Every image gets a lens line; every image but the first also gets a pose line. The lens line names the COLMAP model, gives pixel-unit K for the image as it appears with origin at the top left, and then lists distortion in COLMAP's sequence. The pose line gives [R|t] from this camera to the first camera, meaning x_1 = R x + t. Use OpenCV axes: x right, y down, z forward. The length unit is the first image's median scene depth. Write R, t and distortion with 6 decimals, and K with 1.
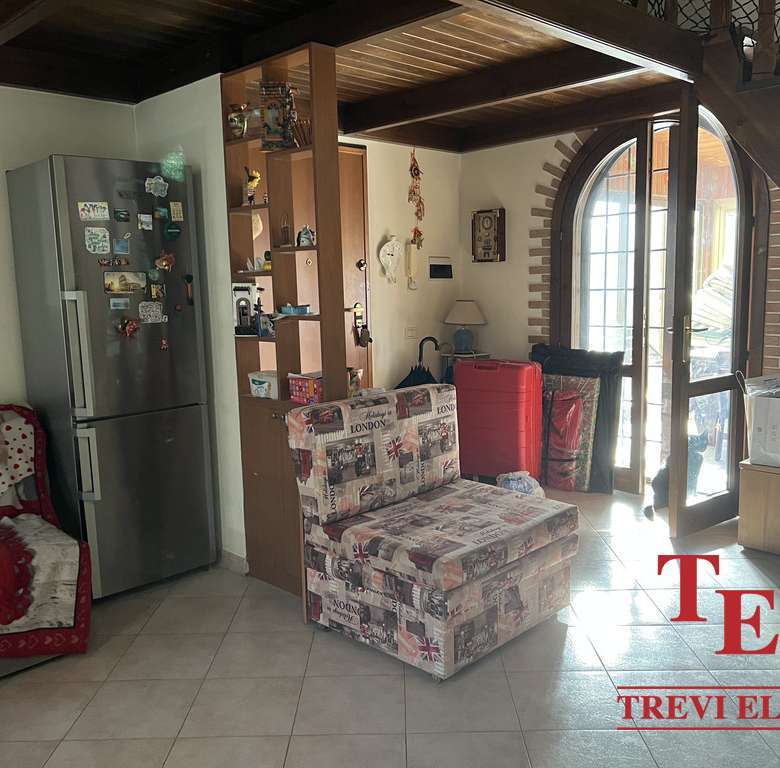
lens RADIAL K [[771.2, 0, 387.5], [0, 771.2, 388.1], [0, 0, 1]] dist [0.019685, 0.000000]
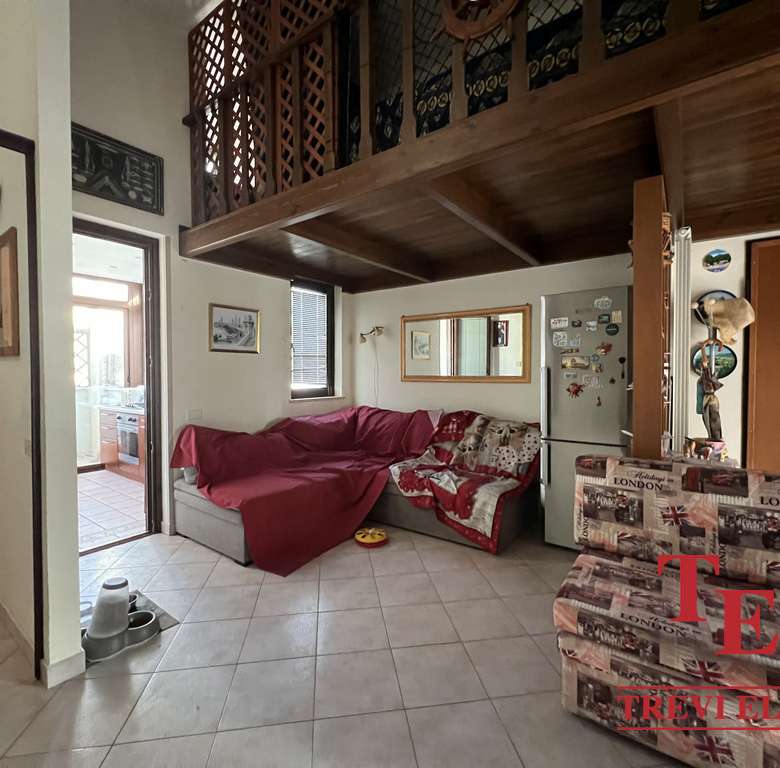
lens RADIAL K [[410.0, 0, 385.5], [0, 410.0, 380.5], [0, 0, 1]] dist [-0.002129, -0.001228]
pose [[0.148321, 0.045873, -0.987875, 0.488576], [-0.141683, 0.989604, 0.024680, -0.063151], [0.978737, 0.136304, 0.153278, 0.473166]]
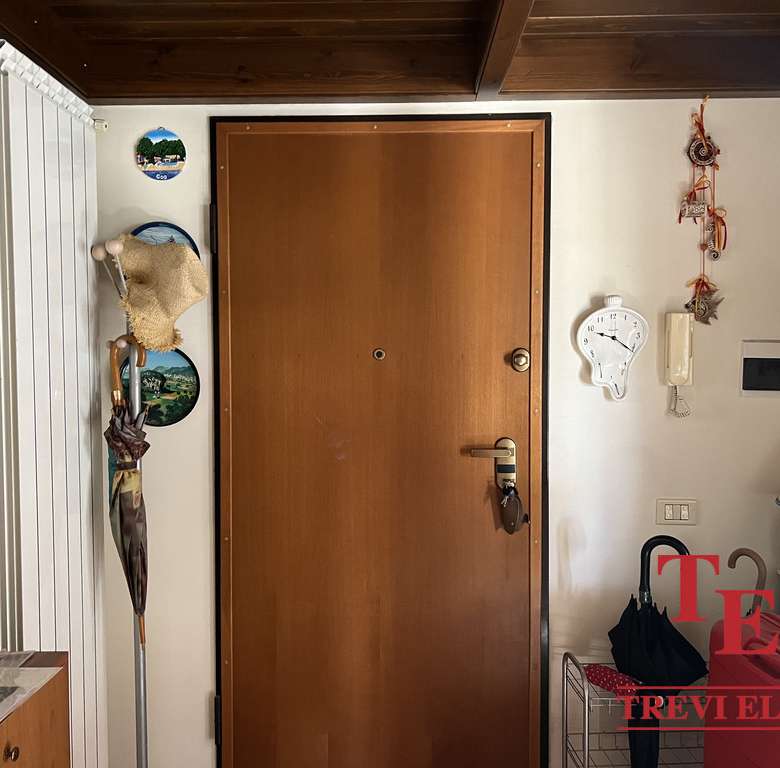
lens RADIAL K [[771.2, 0, 384.6], [0, 771.2, 384.7], [0, 0, 1]] dist [0.019685, 0.000000]
pose [[0.698068, 0.045465, -0.714586, 0.384842], [-0.113583, 0.992377, -0.047818, -0.175470], [0.706965, 0.114545, 0.697911, 0.954574]]
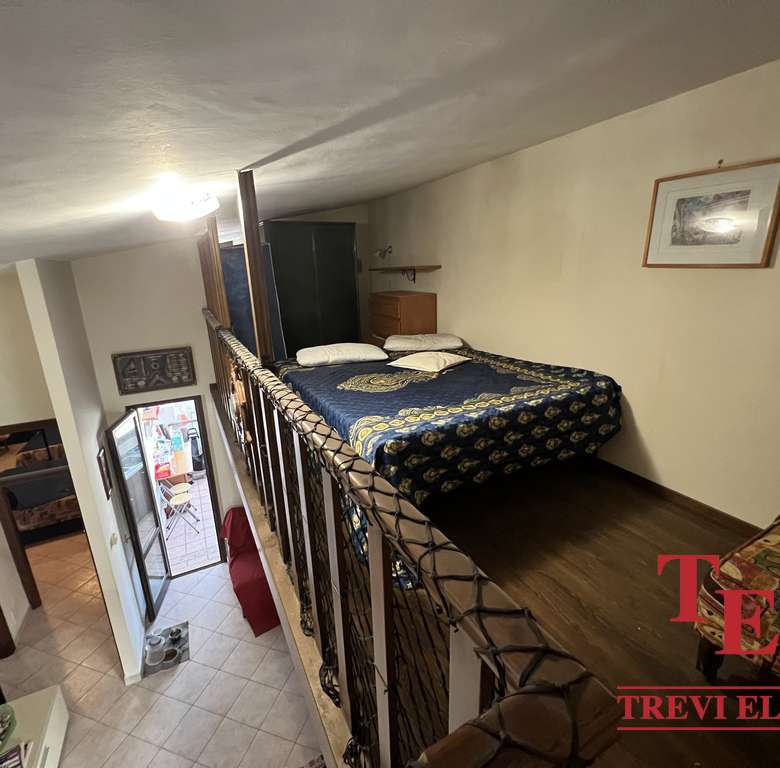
lens RADIAL K [[410.0, 0, 392.2], [0, 410.0, 378.8], [0, 0, 1]] dist [-0.002129, -0.001228]
pose [[-0.301545, 0.291037, -0.907947, 0.519698], [-0.093150, 0.938726, 0.331839, -0.922605], [0.948891, 0.184639, -0.255958, 1.070832]]
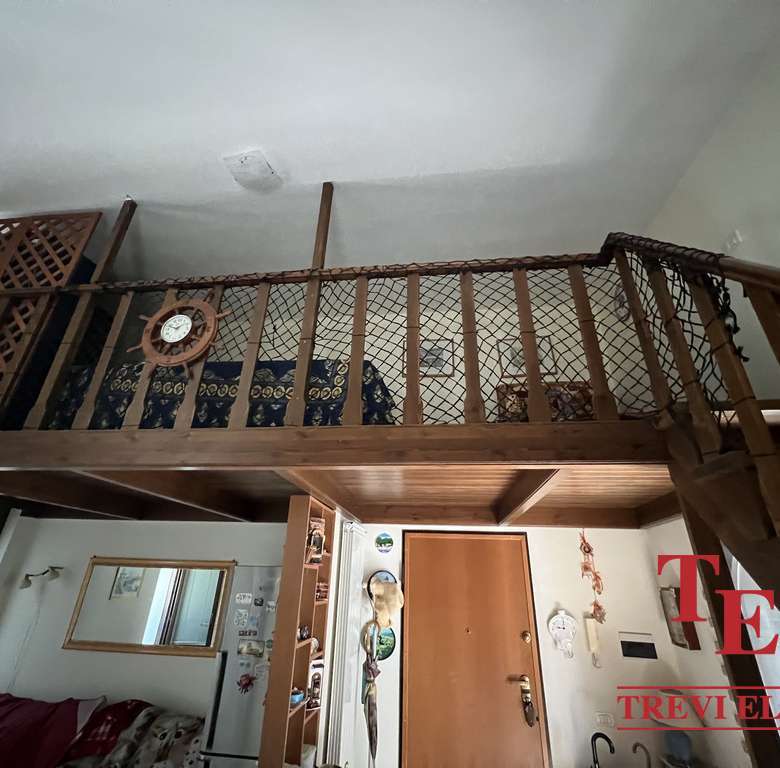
lens RADIAL K [[410.0, 0, 388.7], [0, 410.0, 378.4], [0, 0, 1]] dist [-0.002129, -0.001228]
pose [[0.624889, -0.309271, -0.716844, 0.627194], [-0.153836, 0.851412, -0.501431, -0.234411], [0.765407, 0.423615, 0.484461, 0.581266]]
